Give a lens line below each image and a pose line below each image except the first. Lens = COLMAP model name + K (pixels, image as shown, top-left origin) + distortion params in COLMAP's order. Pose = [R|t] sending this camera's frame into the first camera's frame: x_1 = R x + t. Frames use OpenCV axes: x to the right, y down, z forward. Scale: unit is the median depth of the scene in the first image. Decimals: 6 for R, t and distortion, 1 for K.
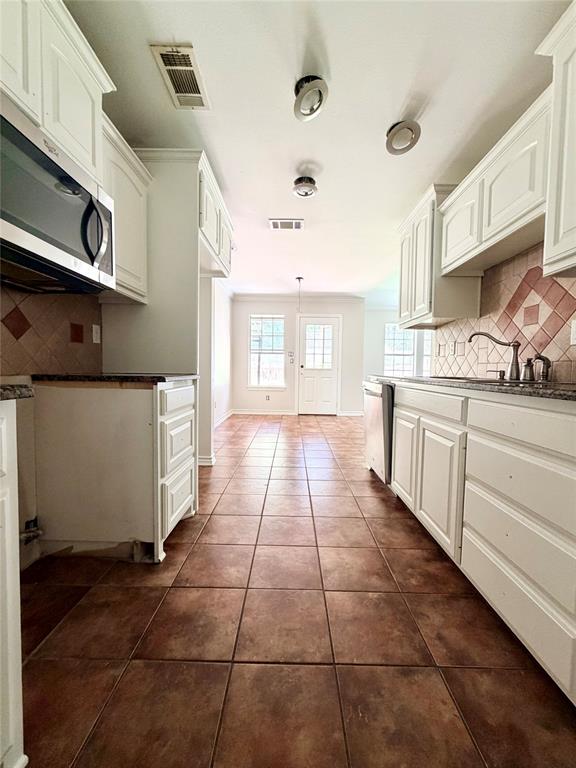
lens RADIAL K [[305.2, 0, 288.6], [0, 305.2, 382.4], [0, 0, 1]] dist [-0.000499, -0.000185]
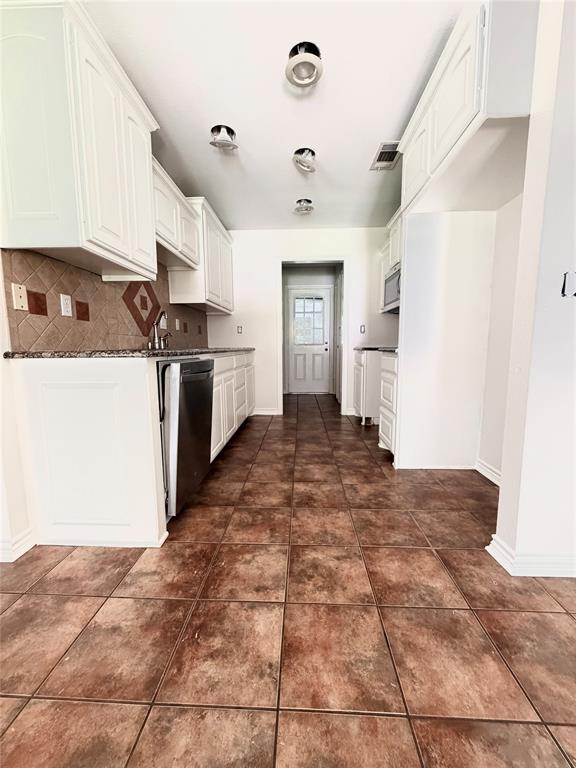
lens RADIAL K [[306.7, 0, 288.4], [0, 306.7, 382.8], [0, 0, 1]] dist [-0.000063, -0.000021]
pose [[-0.999271, -0.016010, 0.034670, 0.072864], [-0.010240, 0.986960, 0.160637, -0.091330], [-0.036790, 0.160165, -0.986404, 2.400185]]
